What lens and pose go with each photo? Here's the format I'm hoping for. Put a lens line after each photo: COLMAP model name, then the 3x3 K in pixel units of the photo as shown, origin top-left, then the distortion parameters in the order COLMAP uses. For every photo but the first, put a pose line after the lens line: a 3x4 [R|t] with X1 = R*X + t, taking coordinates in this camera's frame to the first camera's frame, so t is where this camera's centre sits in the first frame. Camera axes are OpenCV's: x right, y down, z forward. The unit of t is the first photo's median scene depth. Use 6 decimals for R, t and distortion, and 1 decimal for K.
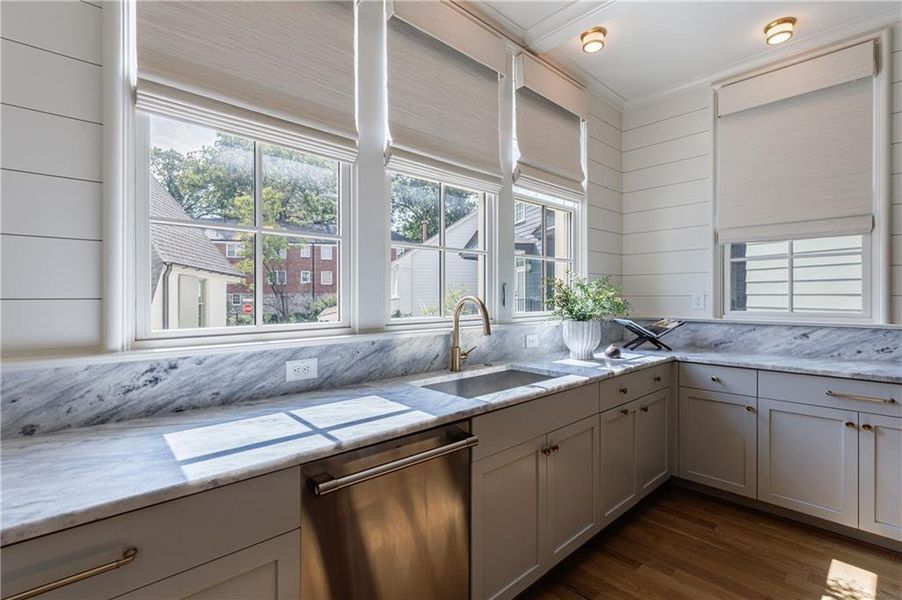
lens RADIAL K [[405.5, 0, 460.7], [0, 405.5, 295.4], [0, 0, 1]] dist [-0.001843, -0.000440]
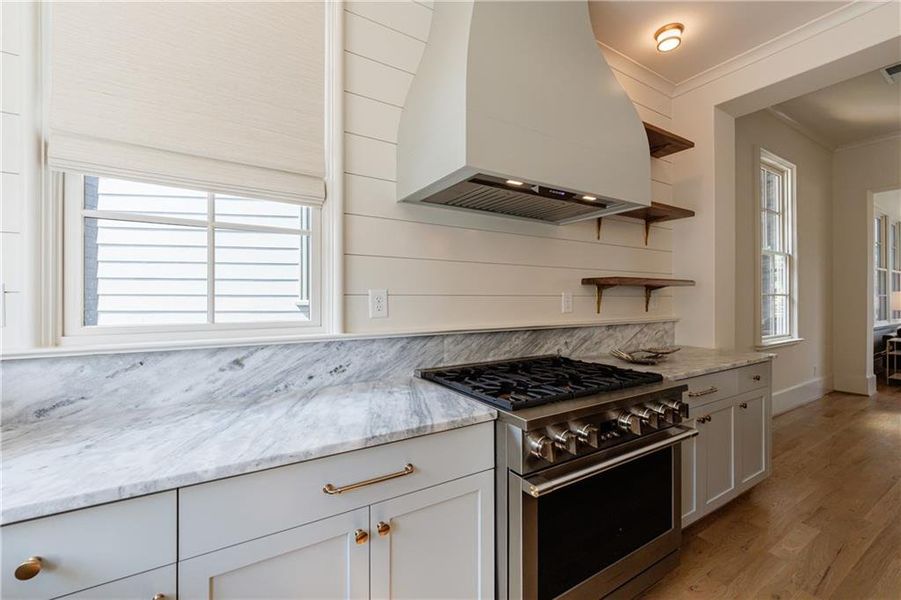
lens RADIAL K [[373.7, 0, 466.5], [0, 373.7, 298.3], [0, 0, 1]] dist [-0.000384, -0.000209]
pose [[0.164421, 0.000255, 0.986390, 0.409416], [-0.003646, 0.999993, 0.000349, 0.005881], [-0.986383, -0.003654, 0.164421, 0.639068]]
